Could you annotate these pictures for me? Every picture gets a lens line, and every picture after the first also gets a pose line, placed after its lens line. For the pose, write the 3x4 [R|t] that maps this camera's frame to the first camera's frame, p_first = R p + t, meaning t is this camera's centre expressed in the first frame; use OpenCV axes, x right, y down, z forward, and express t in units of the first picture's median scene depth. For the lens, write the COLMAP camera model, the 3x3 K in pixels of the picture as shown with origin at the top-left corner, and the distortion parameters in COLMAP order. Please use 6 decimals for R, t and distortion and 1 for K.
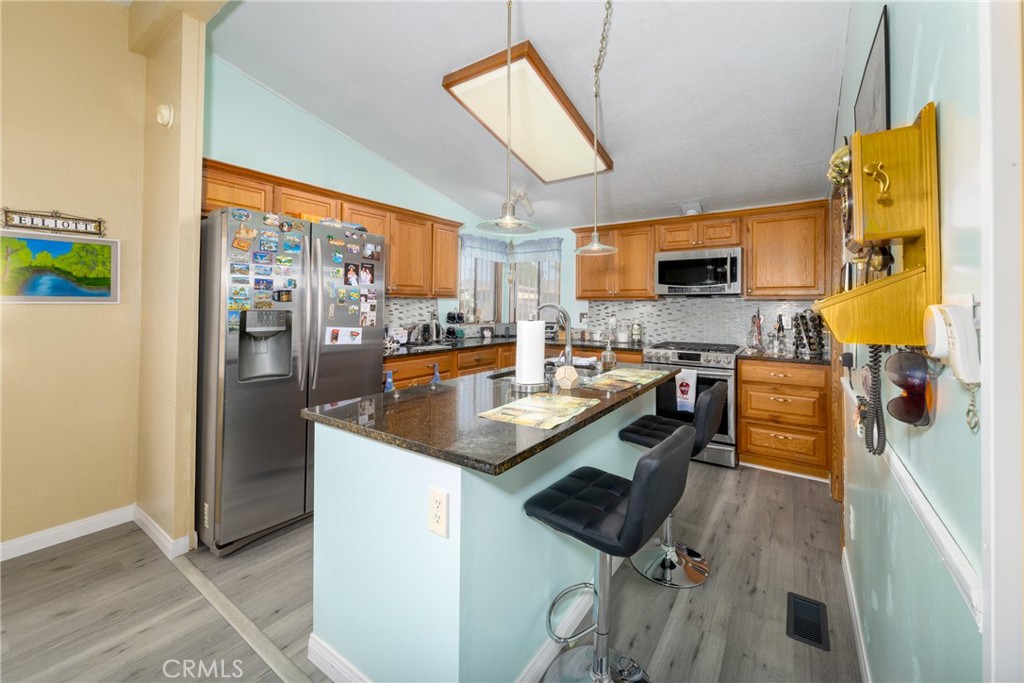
lens RADIAL K [[359.3, 0, 512.3], [0, 359.3, 303.0], [0, 0, 1]] dist [-0.001379, -0.000171]
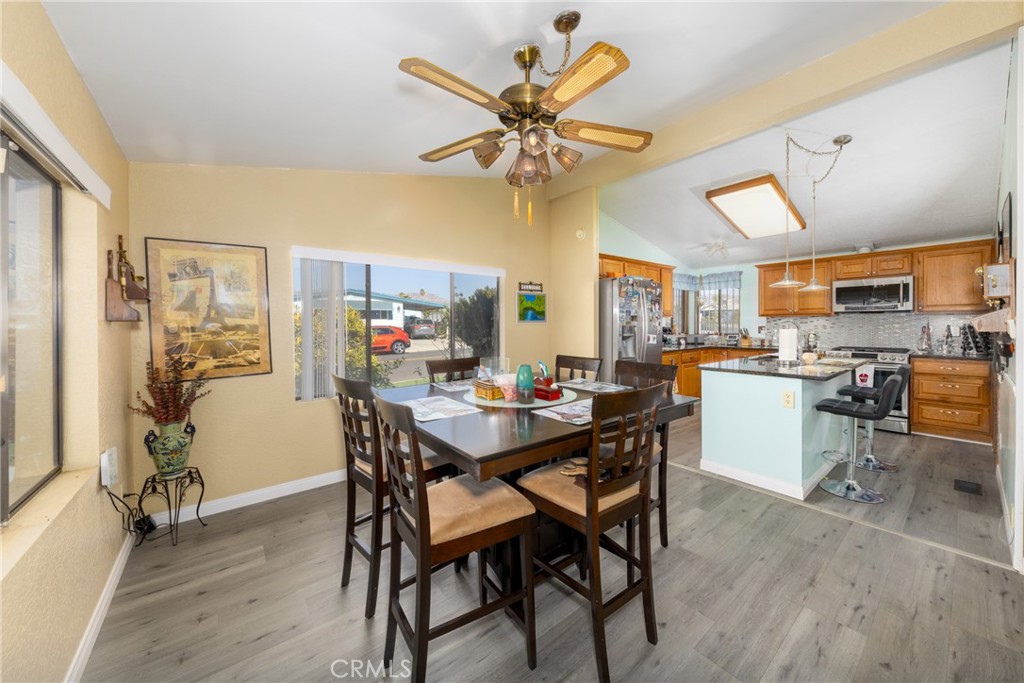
lens RADIAL K [[322.2, 0, 544.6], [0, 322.2, 326.2], [0, 0, 1]] dist [0.000334, -0.002551]
pose [[0.967777, -0.011370, -0.251553, -0.537615], [0.016143, 0.999727, 0.016920, -0.011442], [0.251292, -0.020436, 0.967696, -0.697462]]
